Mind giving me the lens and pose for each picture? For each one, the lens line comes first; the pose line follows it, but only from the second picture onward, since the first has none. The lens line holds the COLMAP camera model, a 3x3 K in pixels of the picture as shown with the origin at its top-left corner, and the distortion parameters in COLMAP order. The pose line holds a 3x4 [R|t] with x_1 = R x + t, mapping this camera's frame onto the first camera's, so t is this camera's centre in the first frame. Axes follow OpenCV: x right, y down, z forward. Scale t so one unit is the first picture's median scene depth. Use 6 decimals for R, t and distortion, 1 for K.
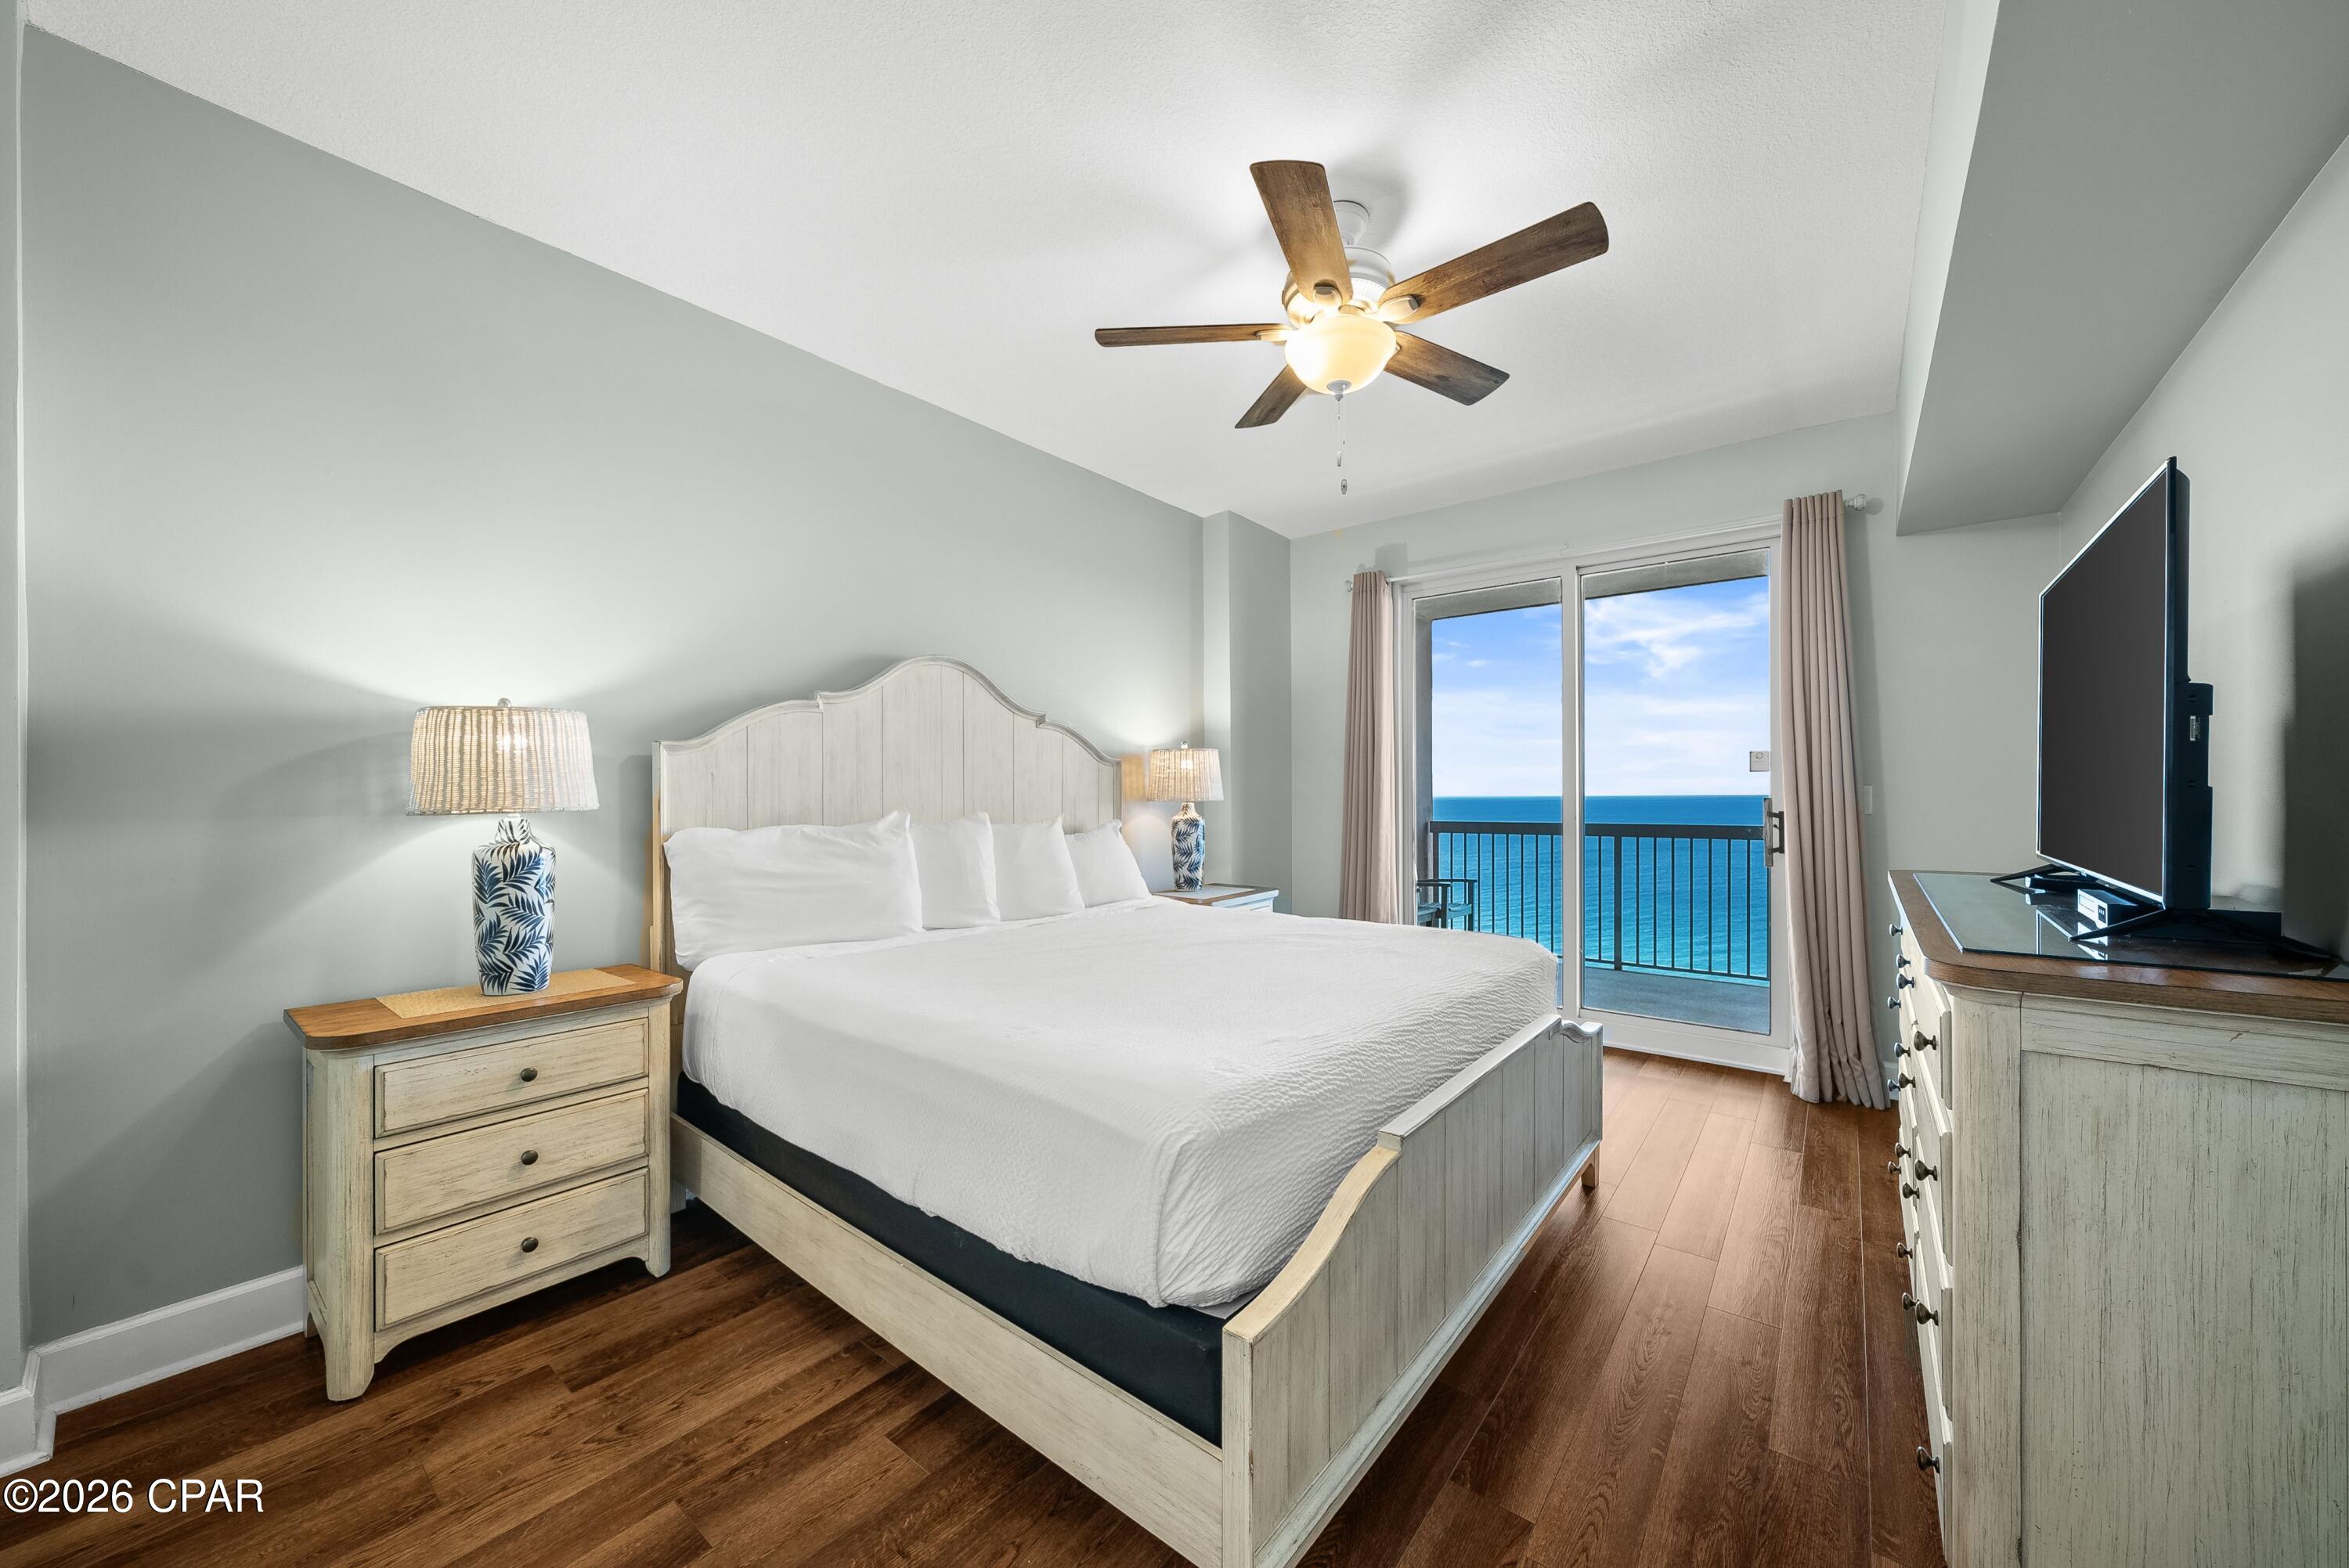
lens RADIAL K [[858.4, 0, 1189.8], [0, 858.4, 776.8], [0, 0, 1]] dist [-0.000480, -0.000095]
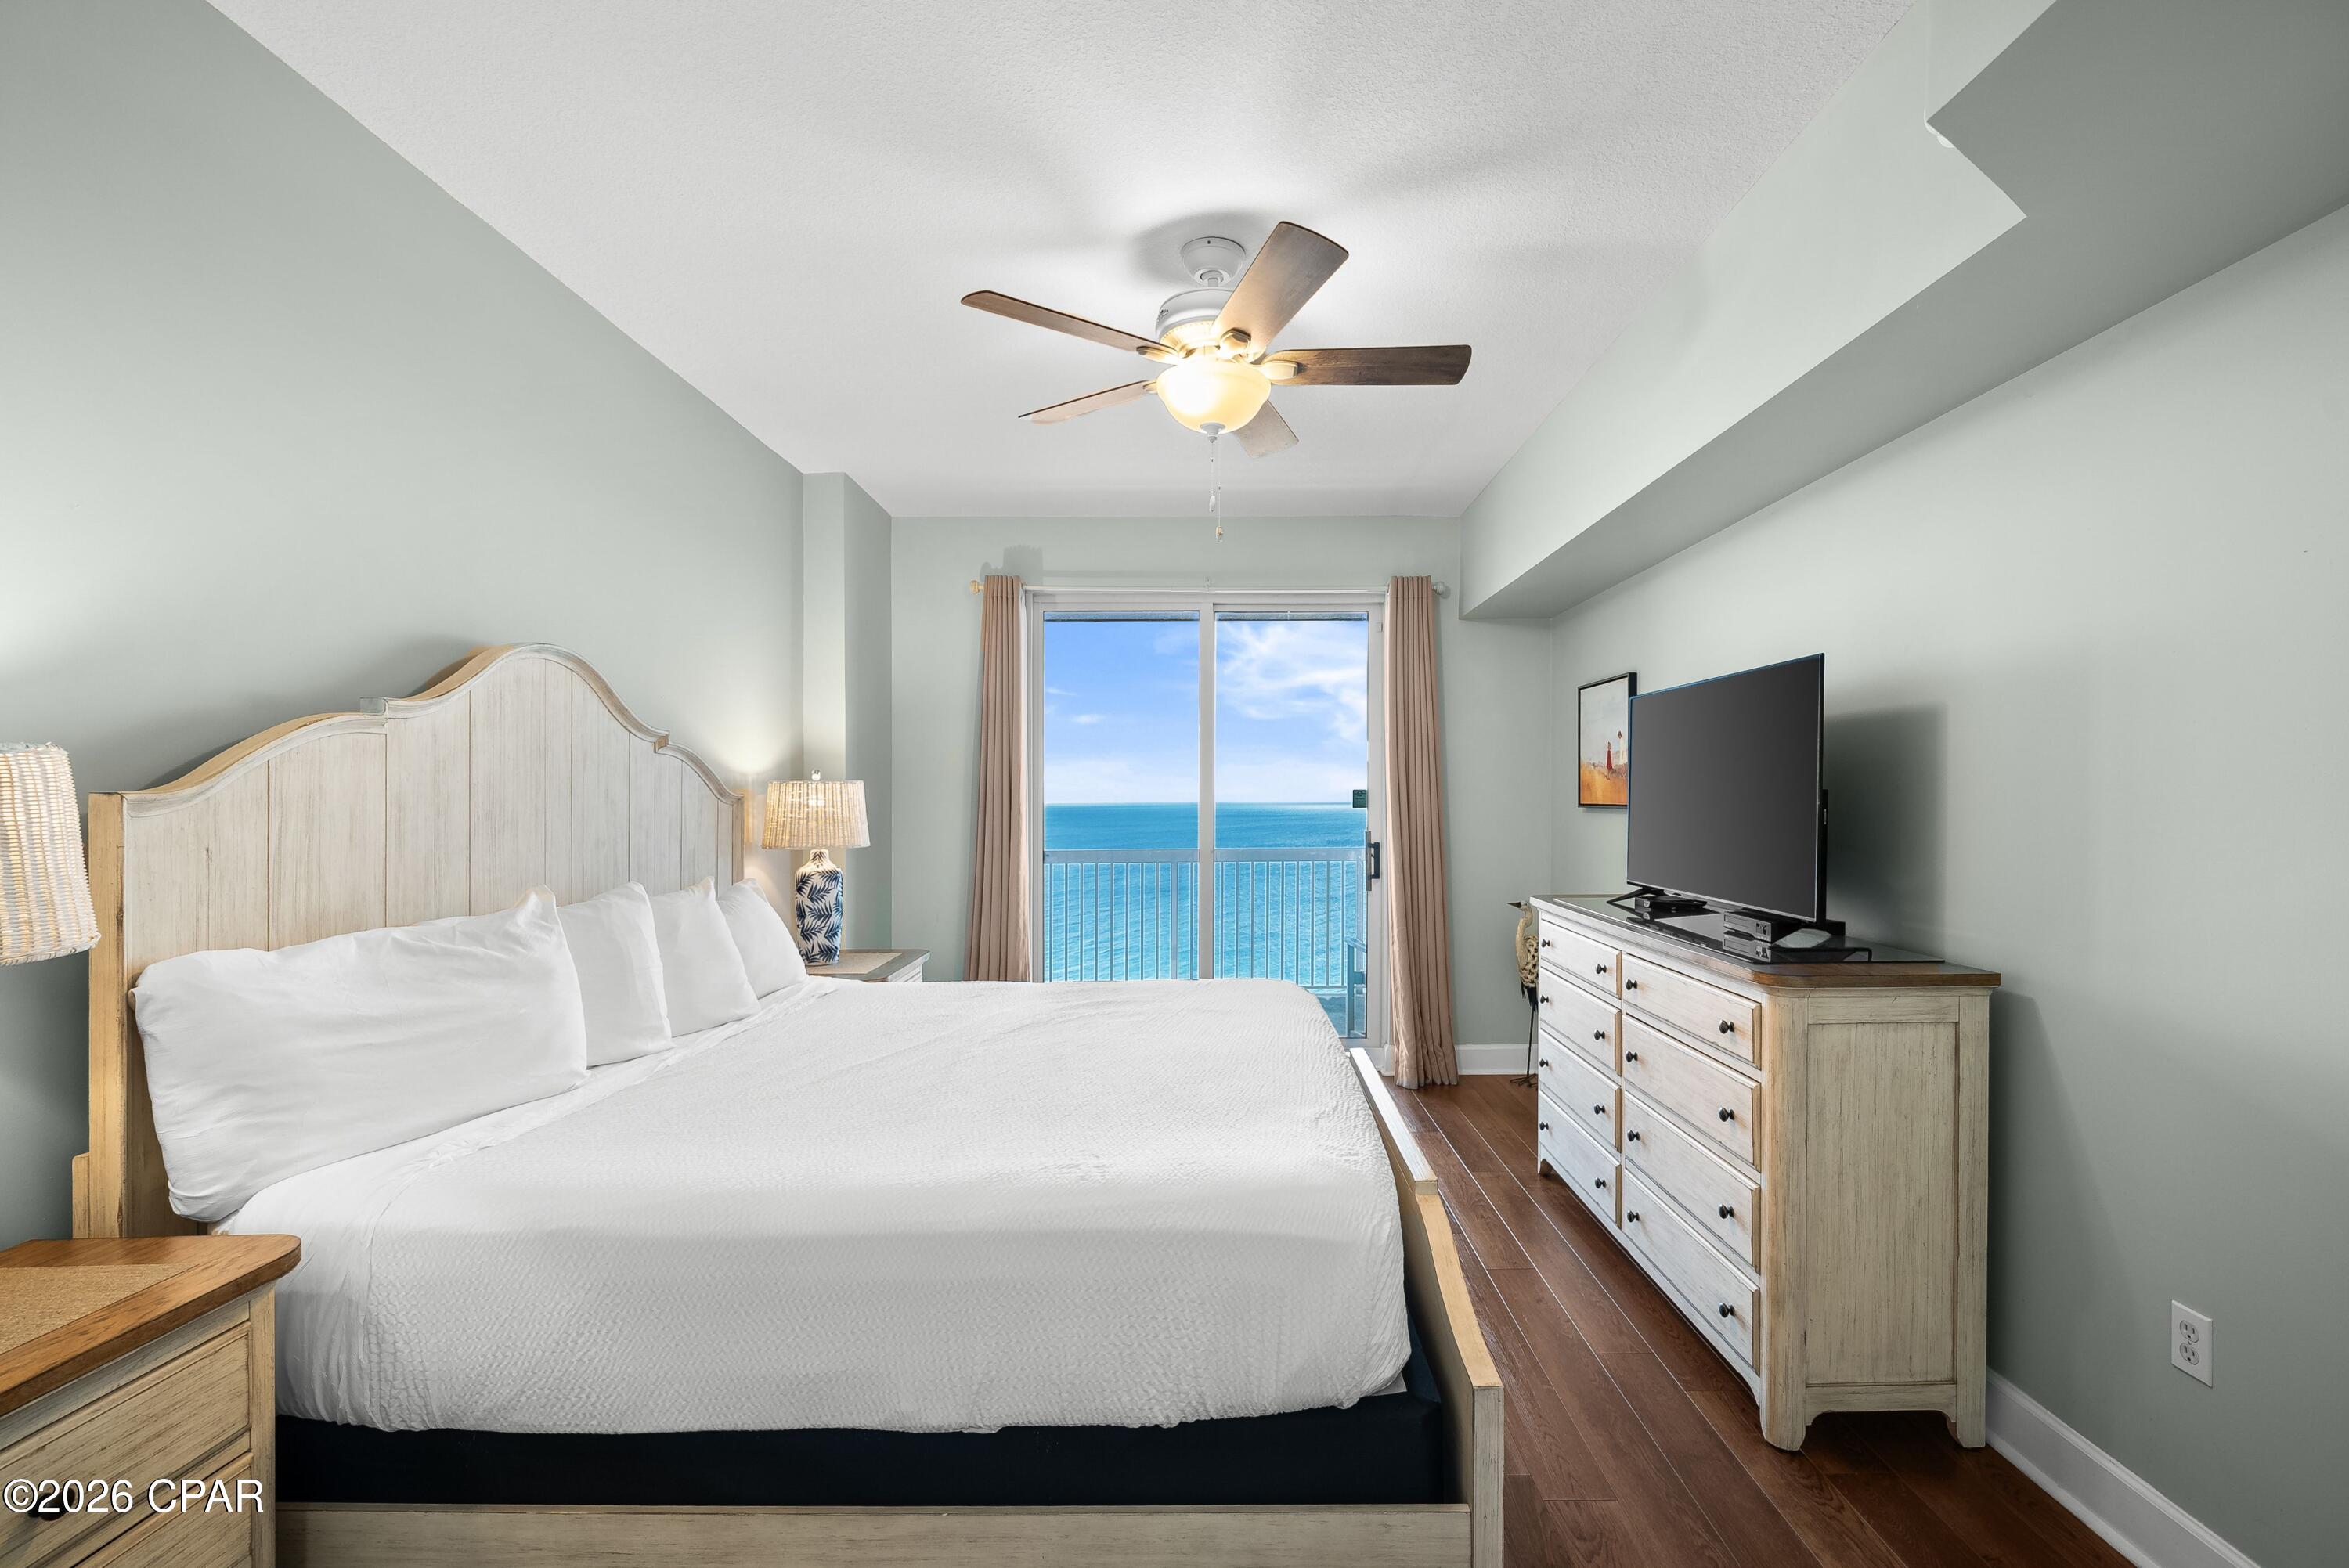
lens RADIAL K [[1008.2, 0, 1248.6], [0, 1008.2, 784.0], [0, 0, 1]] dist [0.003336, -0.000474]
pose [[0.771963, 0.009516, 0.635597, -0.390468], [-0.010566, 0.999942, -0.002138, -0.042802], [-0.635580, -0.005065, 0.772018, 0.080390]]
